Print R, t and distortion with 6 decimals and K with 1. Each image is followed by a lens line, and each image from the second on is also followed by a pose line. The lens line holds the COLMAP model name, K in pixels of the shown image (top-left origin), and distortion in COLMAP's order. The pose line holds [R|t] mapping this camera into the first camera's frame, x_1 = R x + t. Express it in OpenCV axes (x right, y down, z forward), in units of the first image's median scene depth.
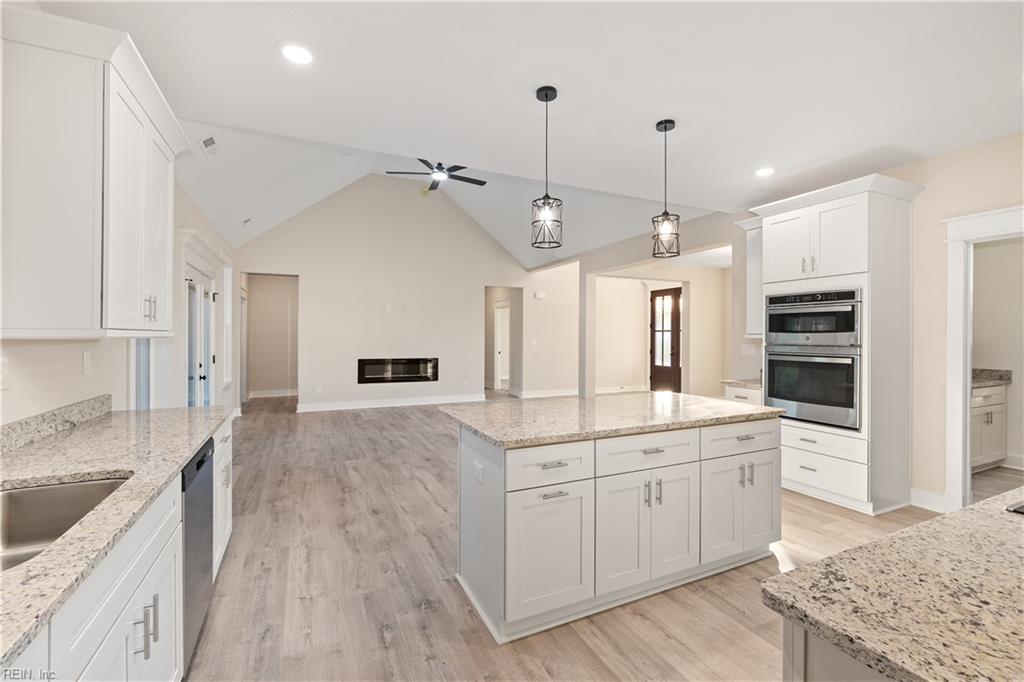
lens RADIAL K [[440.4, 0, 510.6], [0, 440.4, 336.4], [0, 0, 1]] dist [-0.011284, 0.003910]
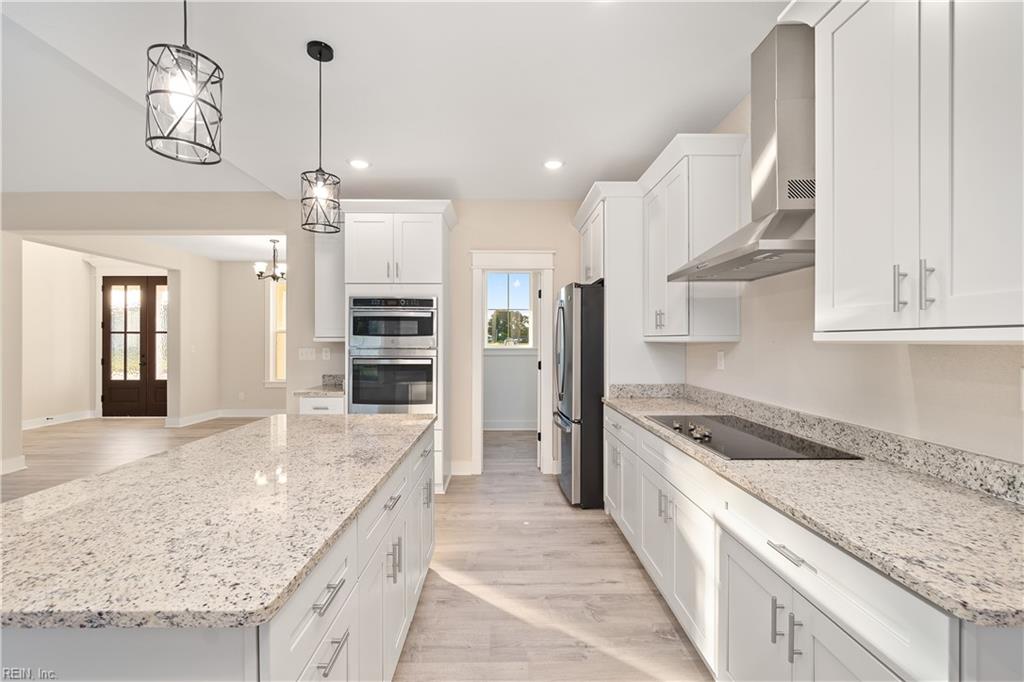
lens RADIAL K [[440.4, 0, 507.8], [0, 440.4, 342.1], [0, 0, 1]] dist [-0.011284, 0.003910]
pose [[0.420019, -0.004551, 0.907504, -0.129496], [0.000611, 0.999989, 0.004733, 0.000730], [-0.907515, -0.001433, 0.420017, 0.288582]]
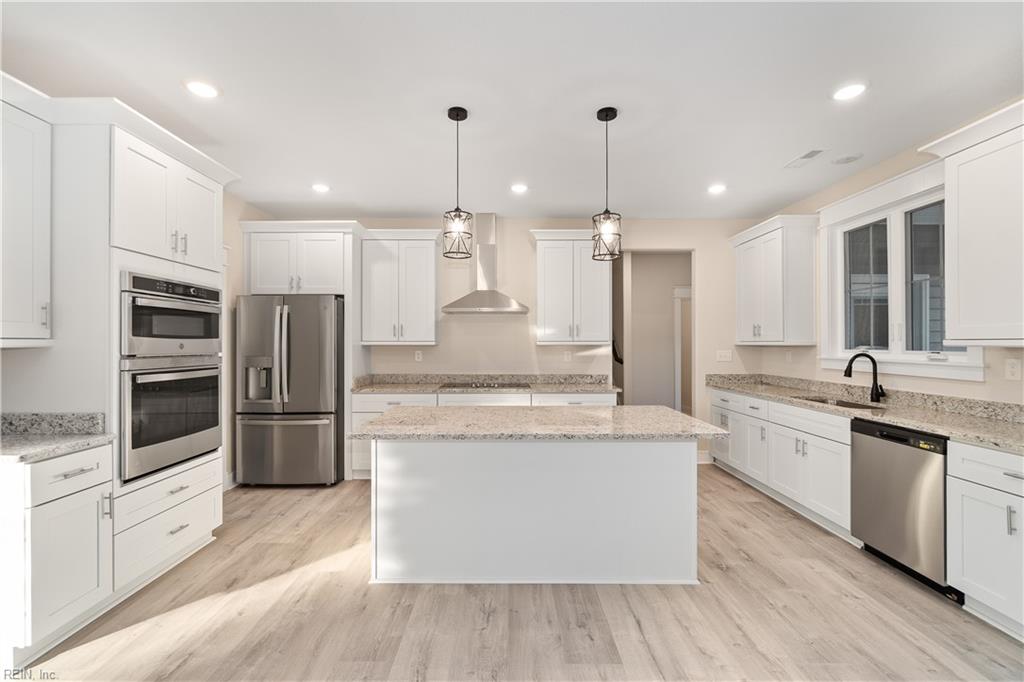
lens RADIAL K [[440.4, 0, 506.6], [0, 440.4, 342.8], [0, 0, 1]] dist [-0.011284, 0.003910]
pose [[-0.902047, -0.001942, 0.431634, -0.096131], [-0.002340, 0.999997, -0.000389, -0.001694], [-0.431632, -0.001361, -0.902049, 1.266107]]
